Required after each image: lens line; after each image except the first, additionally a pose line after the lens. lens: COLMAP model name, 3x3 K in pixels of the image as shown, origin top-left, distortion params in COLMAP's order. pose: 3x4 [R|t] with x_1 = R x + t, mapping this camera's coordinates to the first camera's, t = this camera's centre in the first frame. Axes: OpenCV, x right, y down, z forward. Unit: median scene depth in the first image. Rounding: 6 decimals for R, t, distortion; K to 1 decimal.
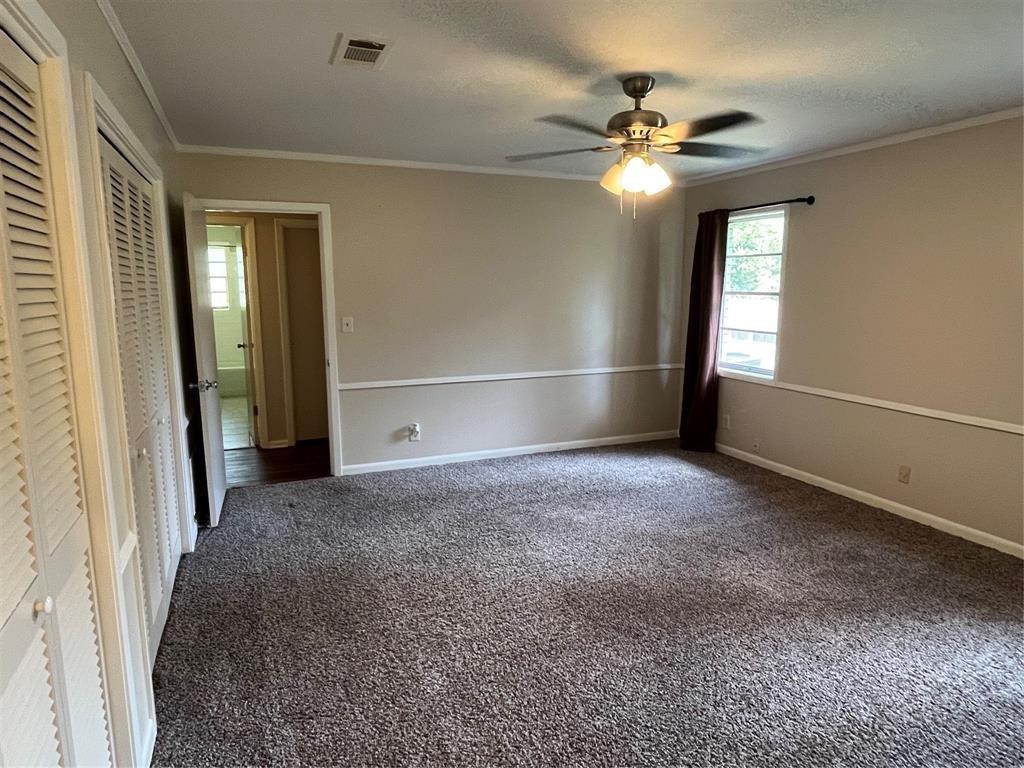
lens RADIAL K [[611.2, 0, 512.0], [0, 611.2, 384.0], [0, 0, 1]] dist [-0.001420, -0.000024]
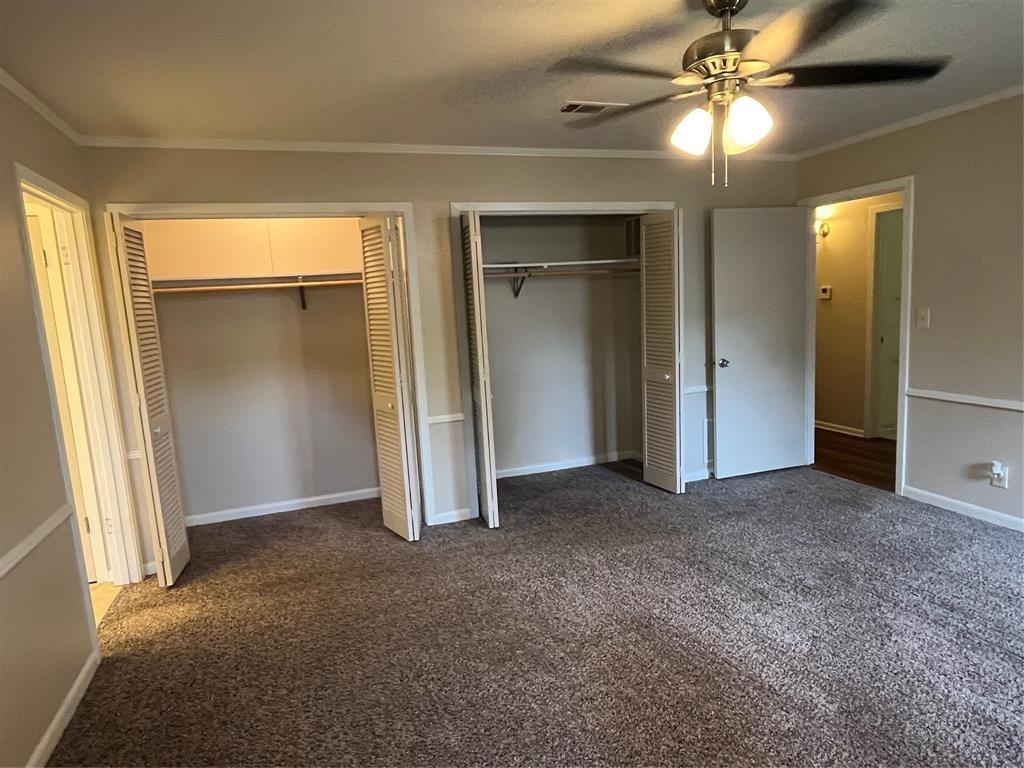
lens RADIAL K [[611.2, 0, 512.0], [0, 611.2, 384.0], [0, 0, 1]] dist [-0.001420, -0.000024]
pose [[-0.061858, 0.137263, -0.988601, 0.584565], [-0.106069, 0.983985, 0.143259, -0.068085], [0.992433, 0.113721, -0.046308, 0.495021]]
